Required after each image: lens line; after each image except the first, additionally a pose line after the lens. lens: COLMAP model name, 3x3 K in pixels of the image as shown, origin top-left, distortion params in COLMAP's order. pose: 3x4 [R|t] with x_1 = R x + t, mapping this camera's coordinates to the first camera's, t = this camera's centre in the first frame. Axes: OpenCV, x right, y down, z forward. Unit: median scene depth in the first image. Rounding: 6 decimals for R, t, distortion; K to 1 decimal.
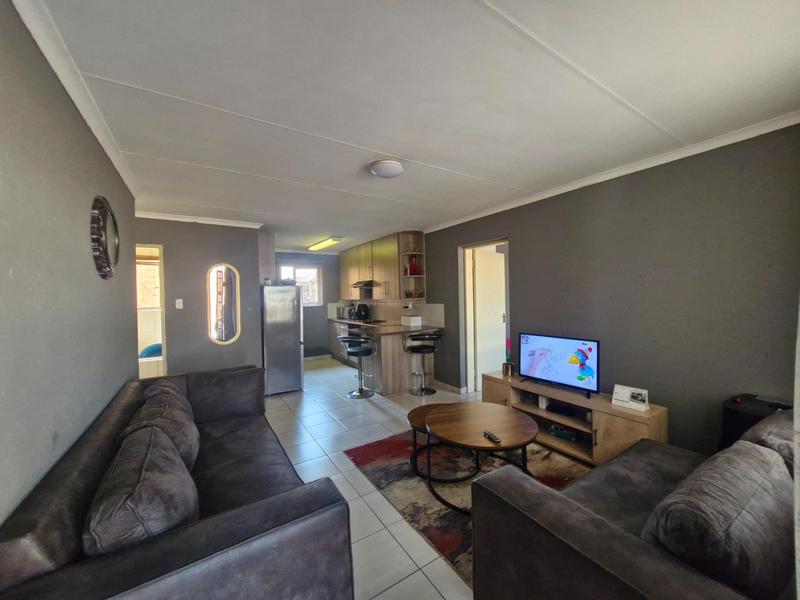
lens RADIAL K [[315.0, 0, 410.7], [0, 315.0, 300.9], [0, 0, 1]] dist [0.009134, -0.000275]
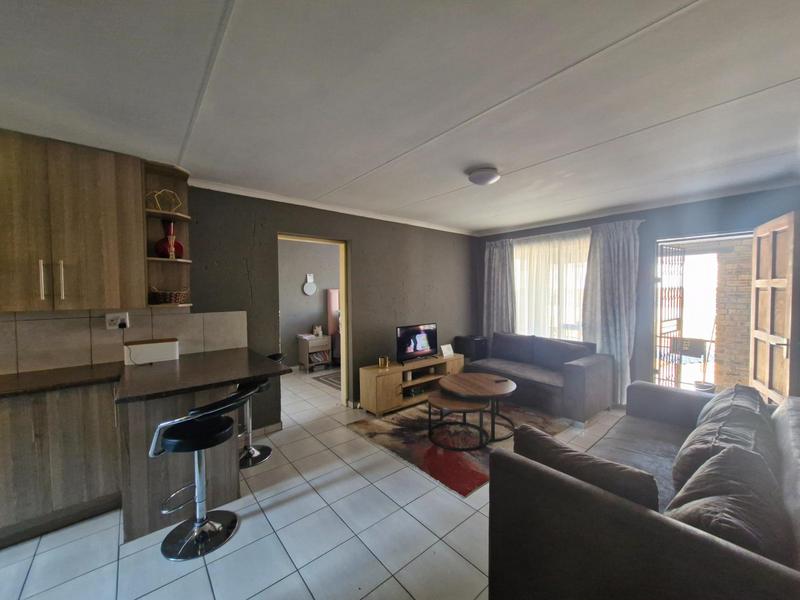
lens RADIAL K [[315.0, 0, 410.7], [0, 315.0, 300.9], [0, 0, 1]] dist [0.009134, -0.000275]
pose [[-0.114708, -0.019819, 0.993202, -0.662468], [0.030009, 0.999276, 0.023406, -0.019692], [-0.992946, 0.032490, -0.114030, 0.828274]]
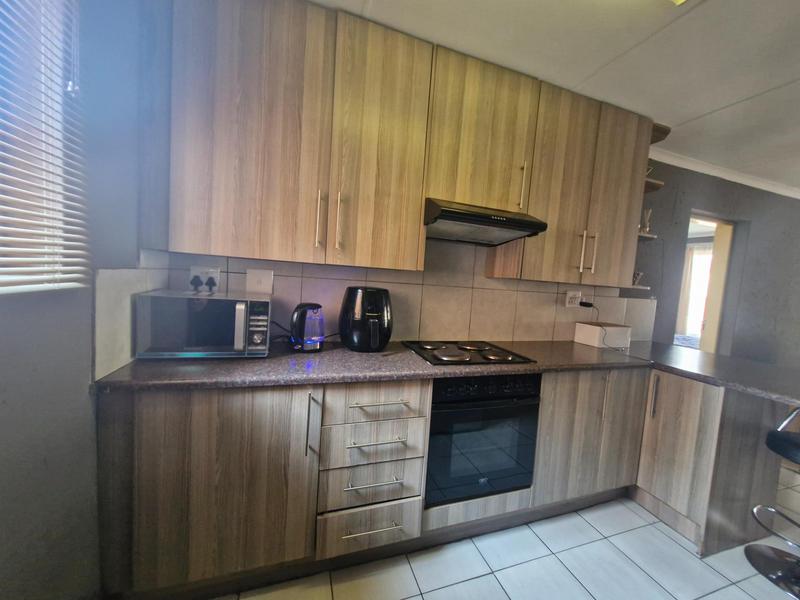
lens RADIAL K [[315.0, 0, 410.7], [0, 315.0, 300.9], [0, 0, 1]] dist [0.009134, -0.000275]
pose [[0.235893, 0.005892, 0.971761, -0.640796], [-0.042053, 0.999107, 0.004151, 0.028769], [-0.970869, -0.041845, 0.235930, 1.468817]]
